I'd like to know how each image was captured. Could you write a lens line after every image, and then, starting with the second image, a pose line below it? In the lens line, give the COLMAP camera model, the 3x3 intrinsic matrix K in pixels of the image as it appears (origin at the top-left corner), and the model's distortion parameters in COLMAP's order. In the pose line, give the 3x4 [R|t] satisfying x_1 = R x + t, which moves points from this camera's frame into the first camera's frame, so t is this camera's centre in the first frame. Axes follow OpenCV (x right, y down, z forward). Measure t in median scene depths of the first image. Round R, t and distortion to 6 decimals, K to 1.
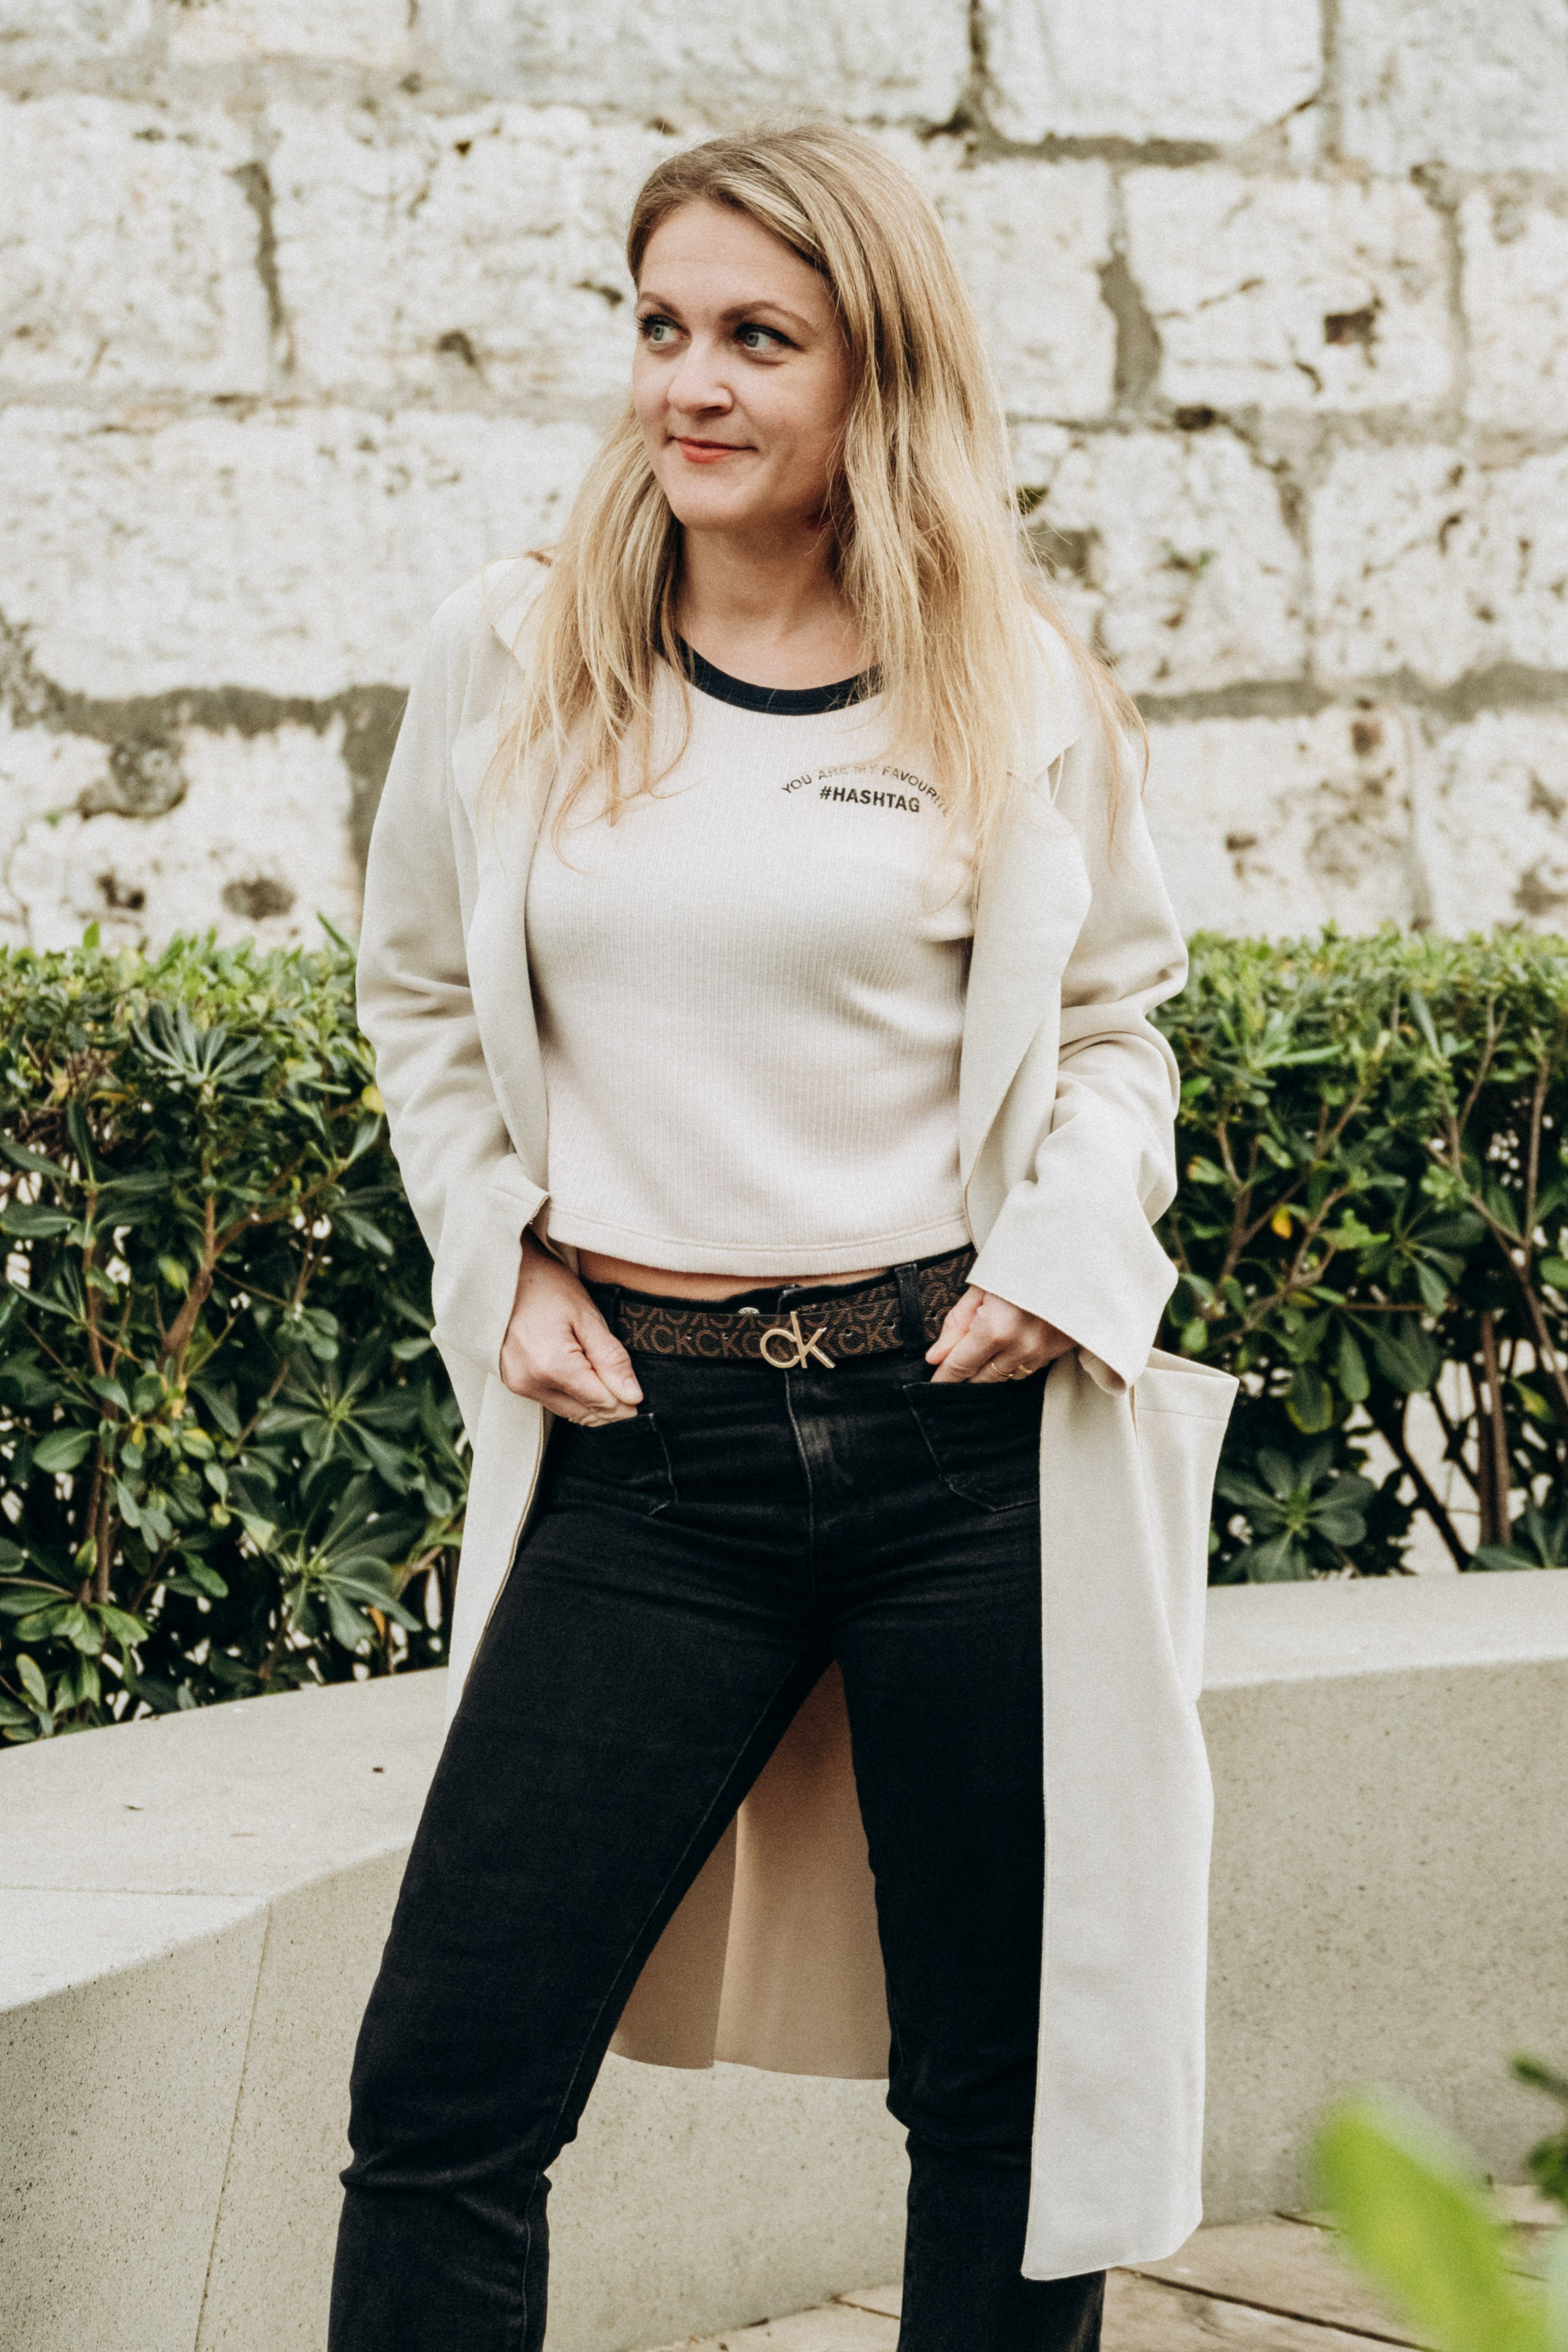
lens RADIAL K [[5720.4, 0, 813.4], [0, 5720.4, 1146.0], [0, 0, 1]] dist [0.029125, 0.031438]
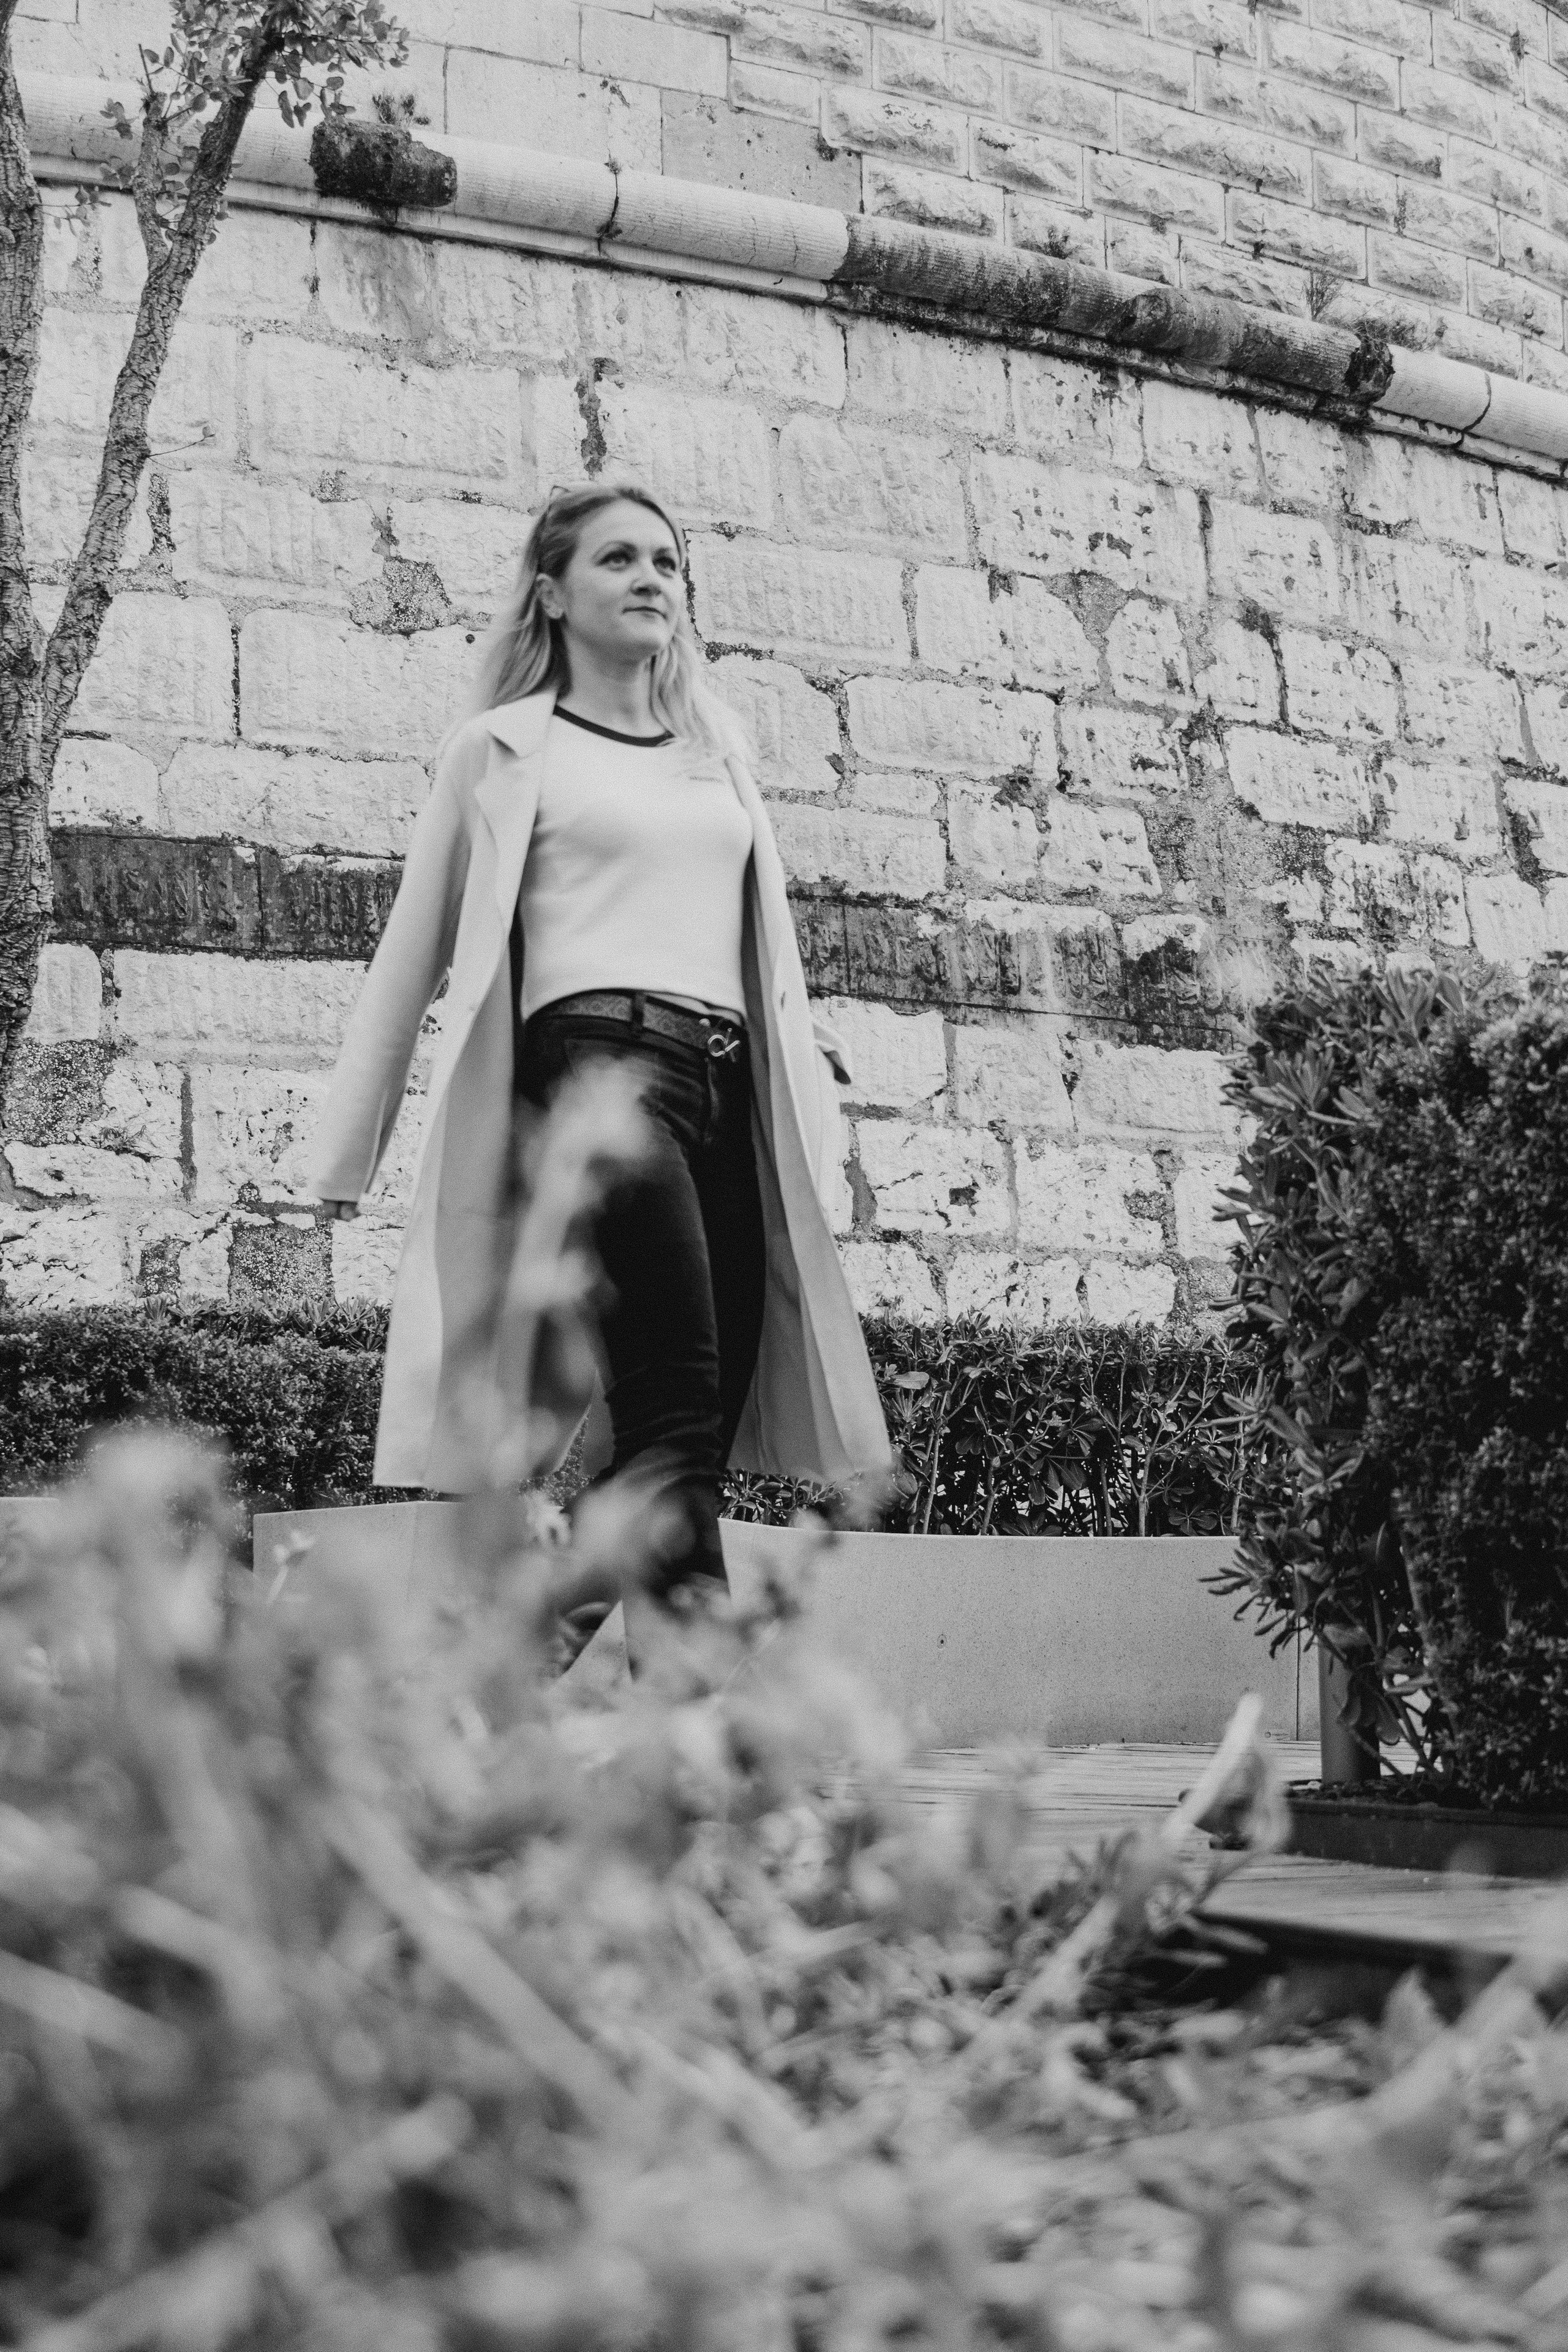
lens RADIAL K [[3772.2, 0, 776.7], [0, 3772.2, 1174.7], [0, 0, 1]] dist [0.020510, -0.001232]
pose [[0.996814, 0.009453, 0.079196, -0.091274], [0.005960, 0.981346, -0.192159, 0.125061], [-0.079536, 0.192019, 0.978163, -0.378594]]
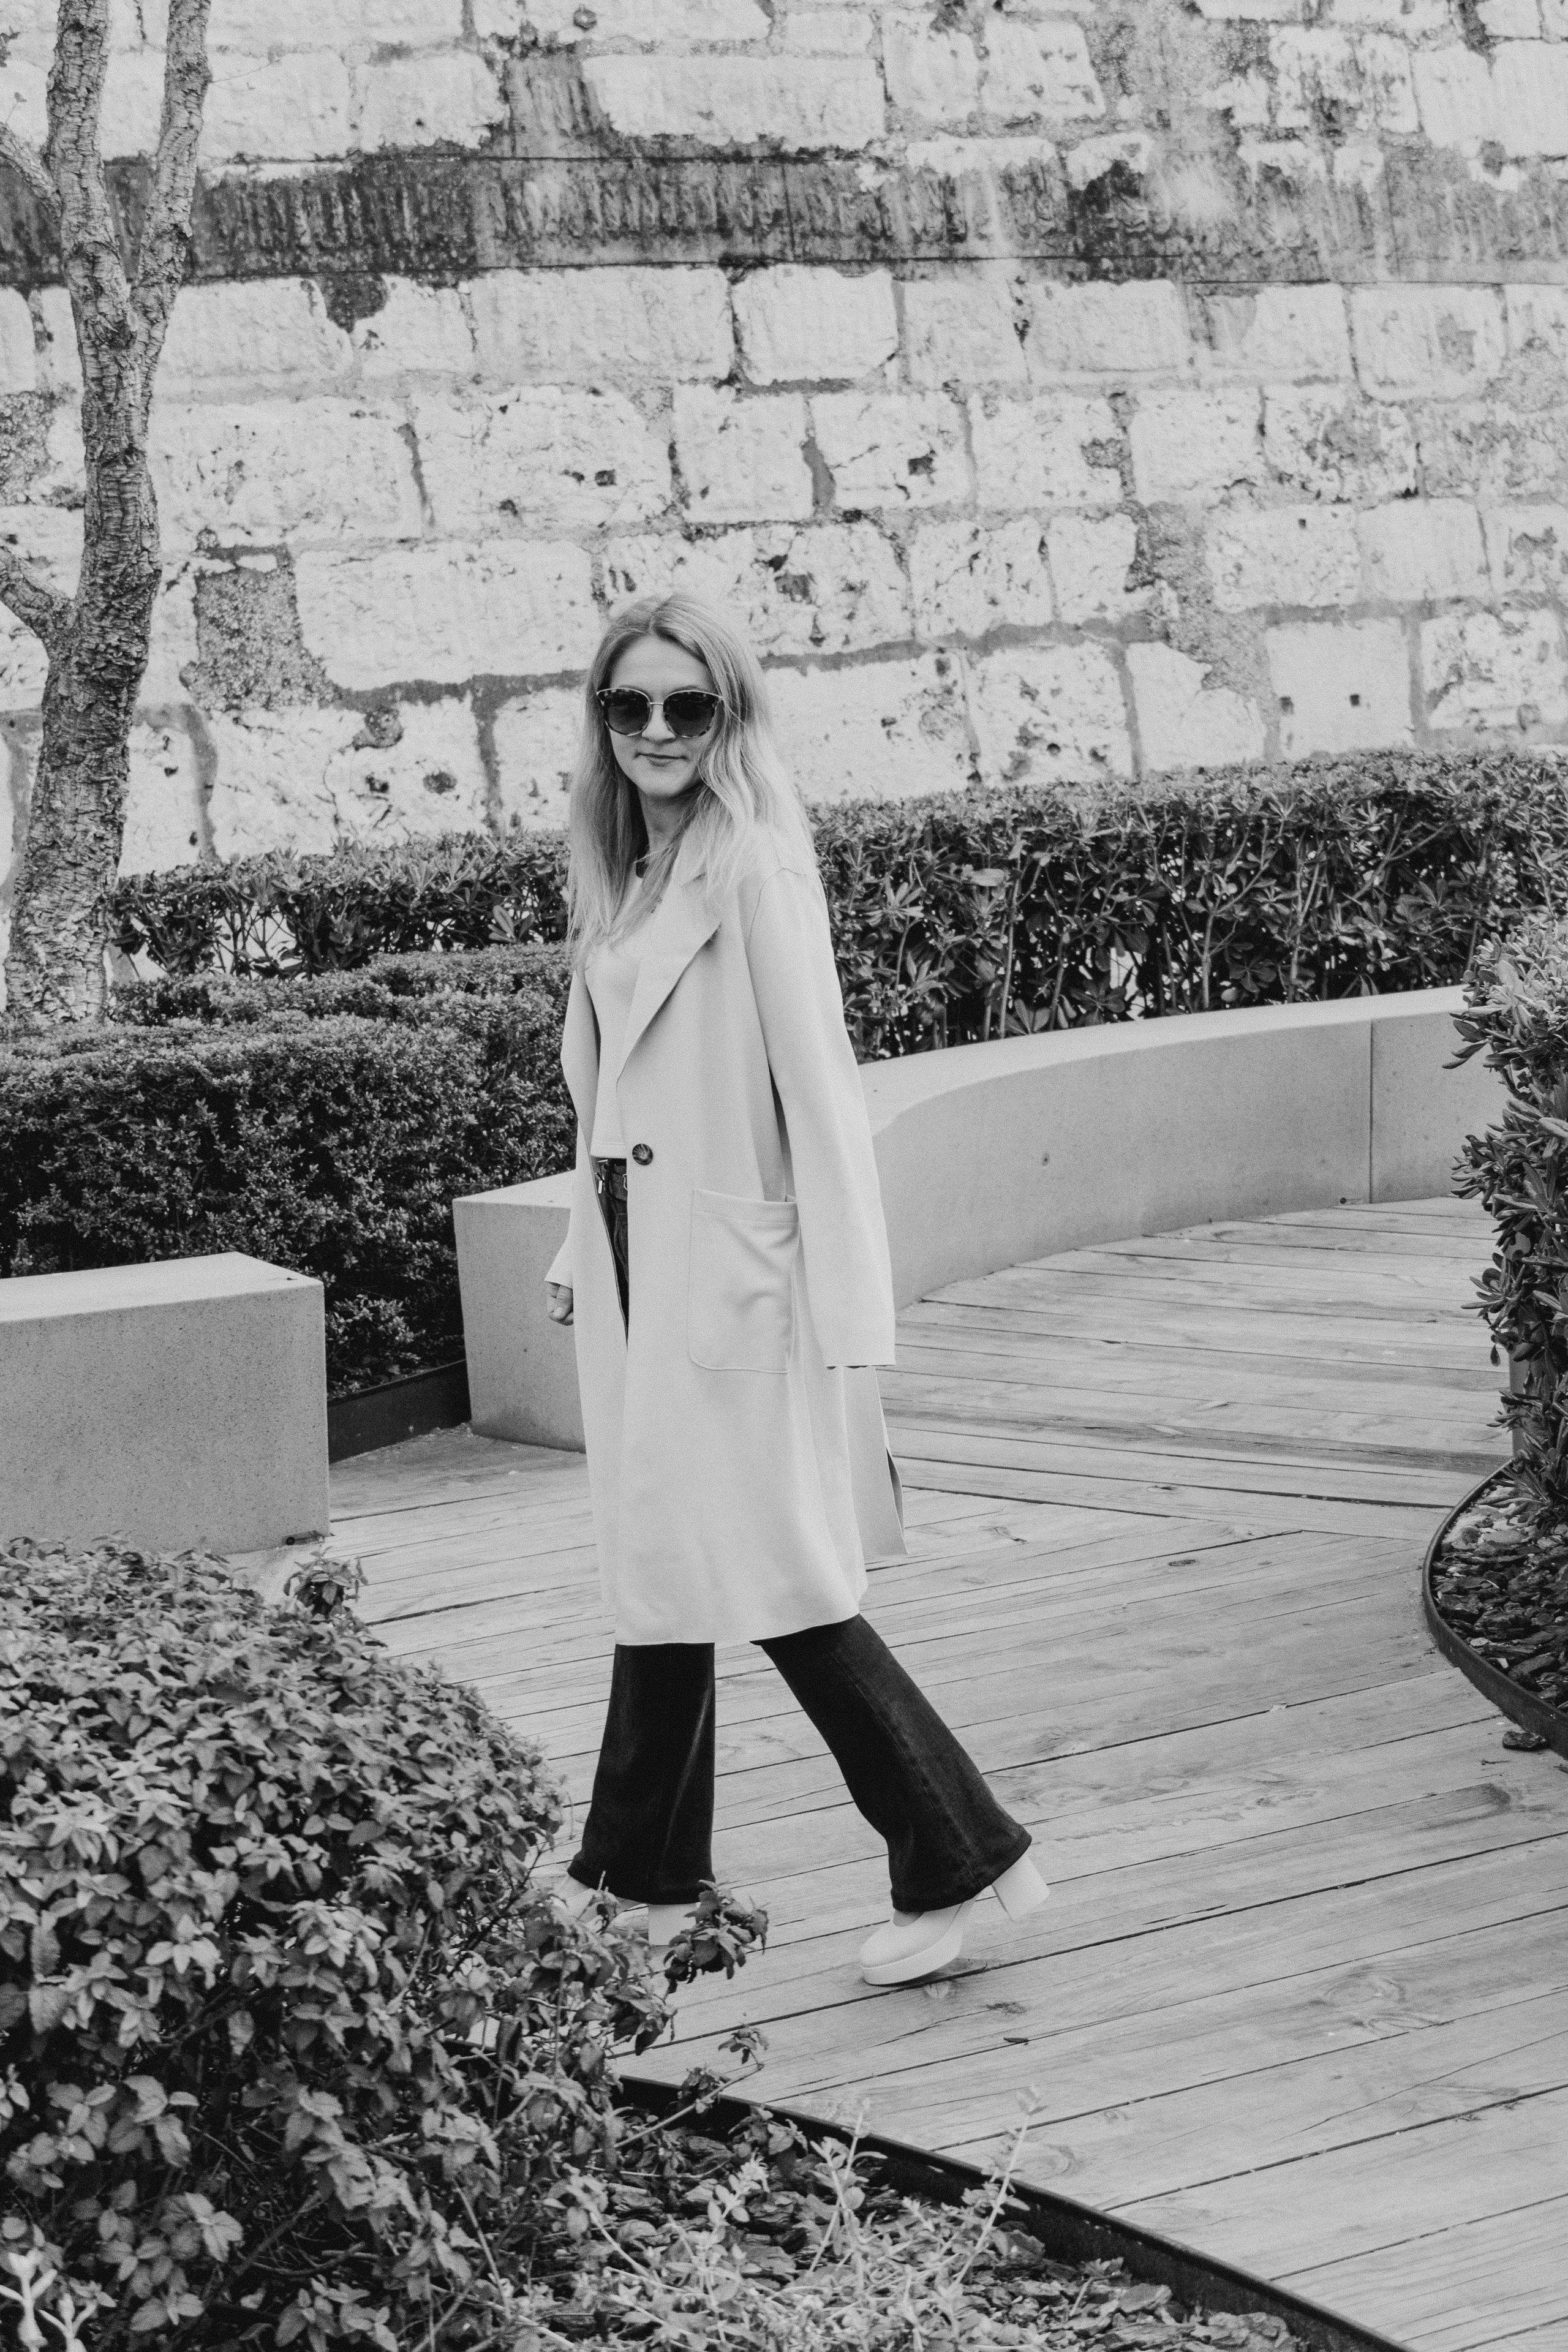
lens RADIAL K [[3958.5, 0, 780.0], [0, 3958.5, 1153.4], [0, 0, 1]] dist [0.022591, 0.011849]
pose [[0.989644, -0.077756, 0.120658, -0.159616], [0.069183, 0.994879, 0.073688, -0.006803], [-0.125769, -0.064577, 0.989955, -0.448868]]
